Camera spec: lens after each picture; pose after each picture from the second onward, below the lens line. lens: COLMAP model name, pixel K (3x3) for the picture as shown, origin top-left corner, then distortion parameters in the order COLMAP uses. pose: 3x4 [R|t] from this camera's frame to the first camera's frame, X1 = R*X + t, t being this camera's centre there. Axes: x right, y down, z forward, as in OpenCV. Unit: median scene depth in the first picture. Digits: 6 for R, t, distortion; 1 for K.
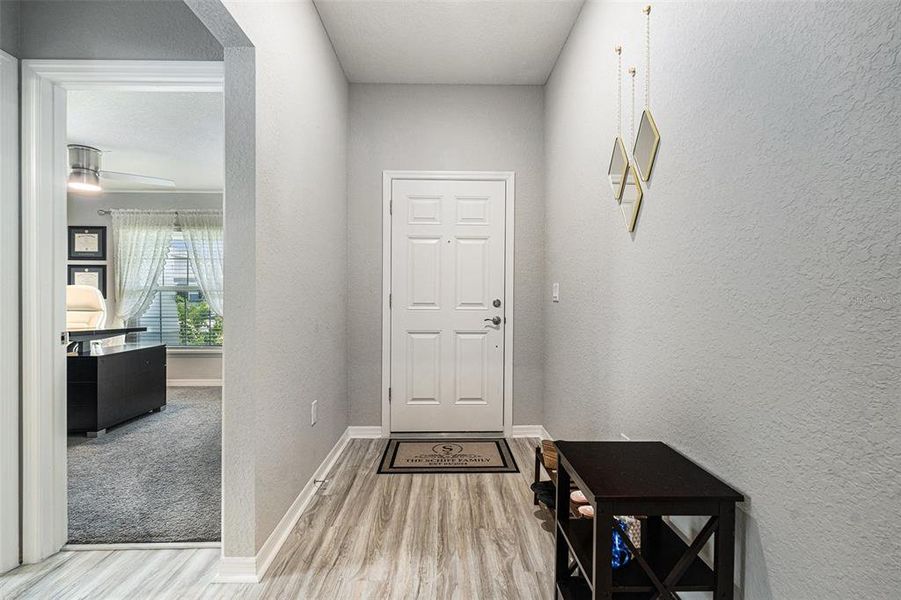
lens RADIAL K [[399.4, 0, 450.6], [0, 399.4, 299.1], [0, 0, 1]] dist [-0.010213, 0.001062]
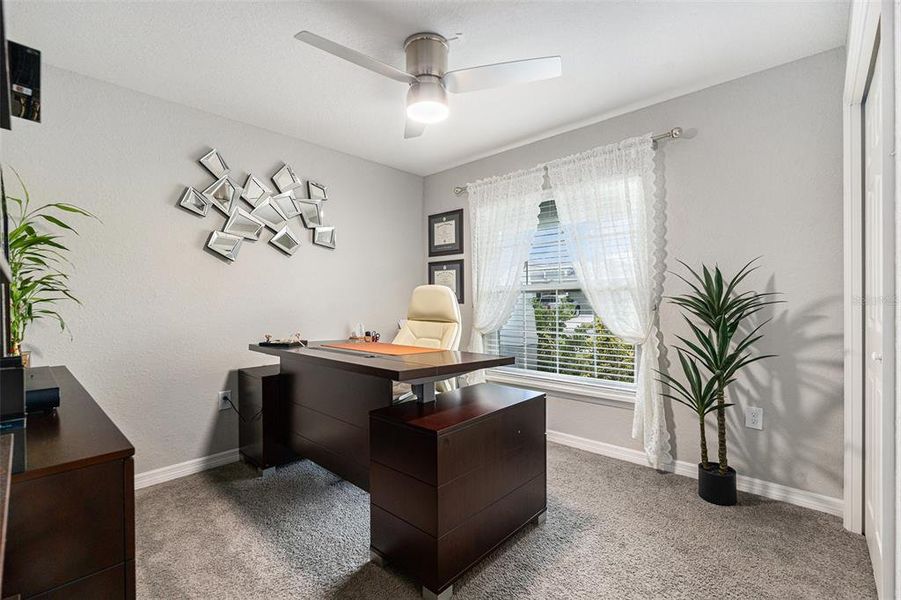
lens RADIAL K [[399.4, 0, 451.4], [0, 399.4, 300.6], [0, 0, 1]] dist [-0.010213, 0.001062]
pose [[0.722222, -0.004543, -0.691646, -0.352020], [0.005446, 0.999985, -0.000881, -0.005534], [0.691640, -0.003131, 0.722236, 0.427294]]
